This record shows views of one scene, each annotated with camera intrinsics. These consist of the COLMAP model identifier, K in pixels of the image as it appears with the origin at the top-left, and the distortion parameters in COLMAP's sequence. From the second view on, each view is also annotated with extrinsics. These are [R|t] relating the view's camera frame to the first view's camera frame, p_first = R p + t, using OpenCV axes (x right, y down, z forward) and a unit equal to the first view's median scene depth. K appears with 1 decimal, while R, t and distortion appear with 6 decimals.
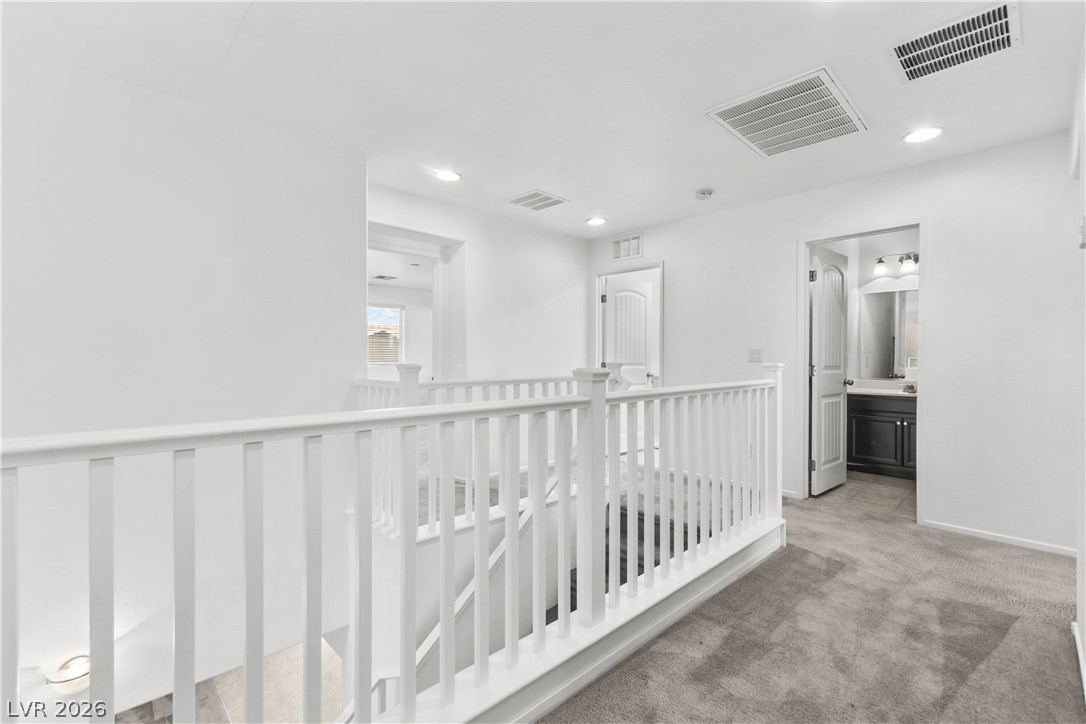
lens RADIAL K [[483.2, 0, 544.3], [0, 483.2, 353.5], [0, 0, 1]] dist [0.004541, 0.000208]
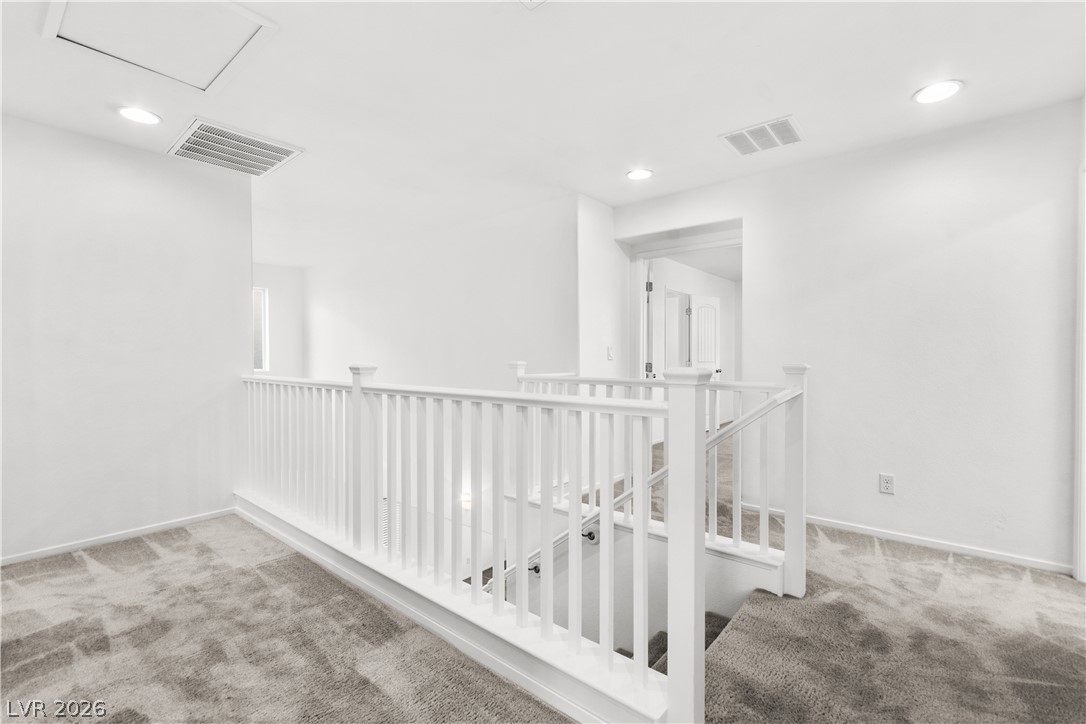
lens RADIAL K [[483.2, 0, 544.3], [0, 483.2, 353.5], [0, 0, 1]] dist [0.004541, 0.000208]
pose [[0.093125, 0.003574, -0.995648, 0.878045], [0.003364, 0.999987, 0.003904, -0.001672], [0.995649, -0.003713, 0.093112, 0.805918]]
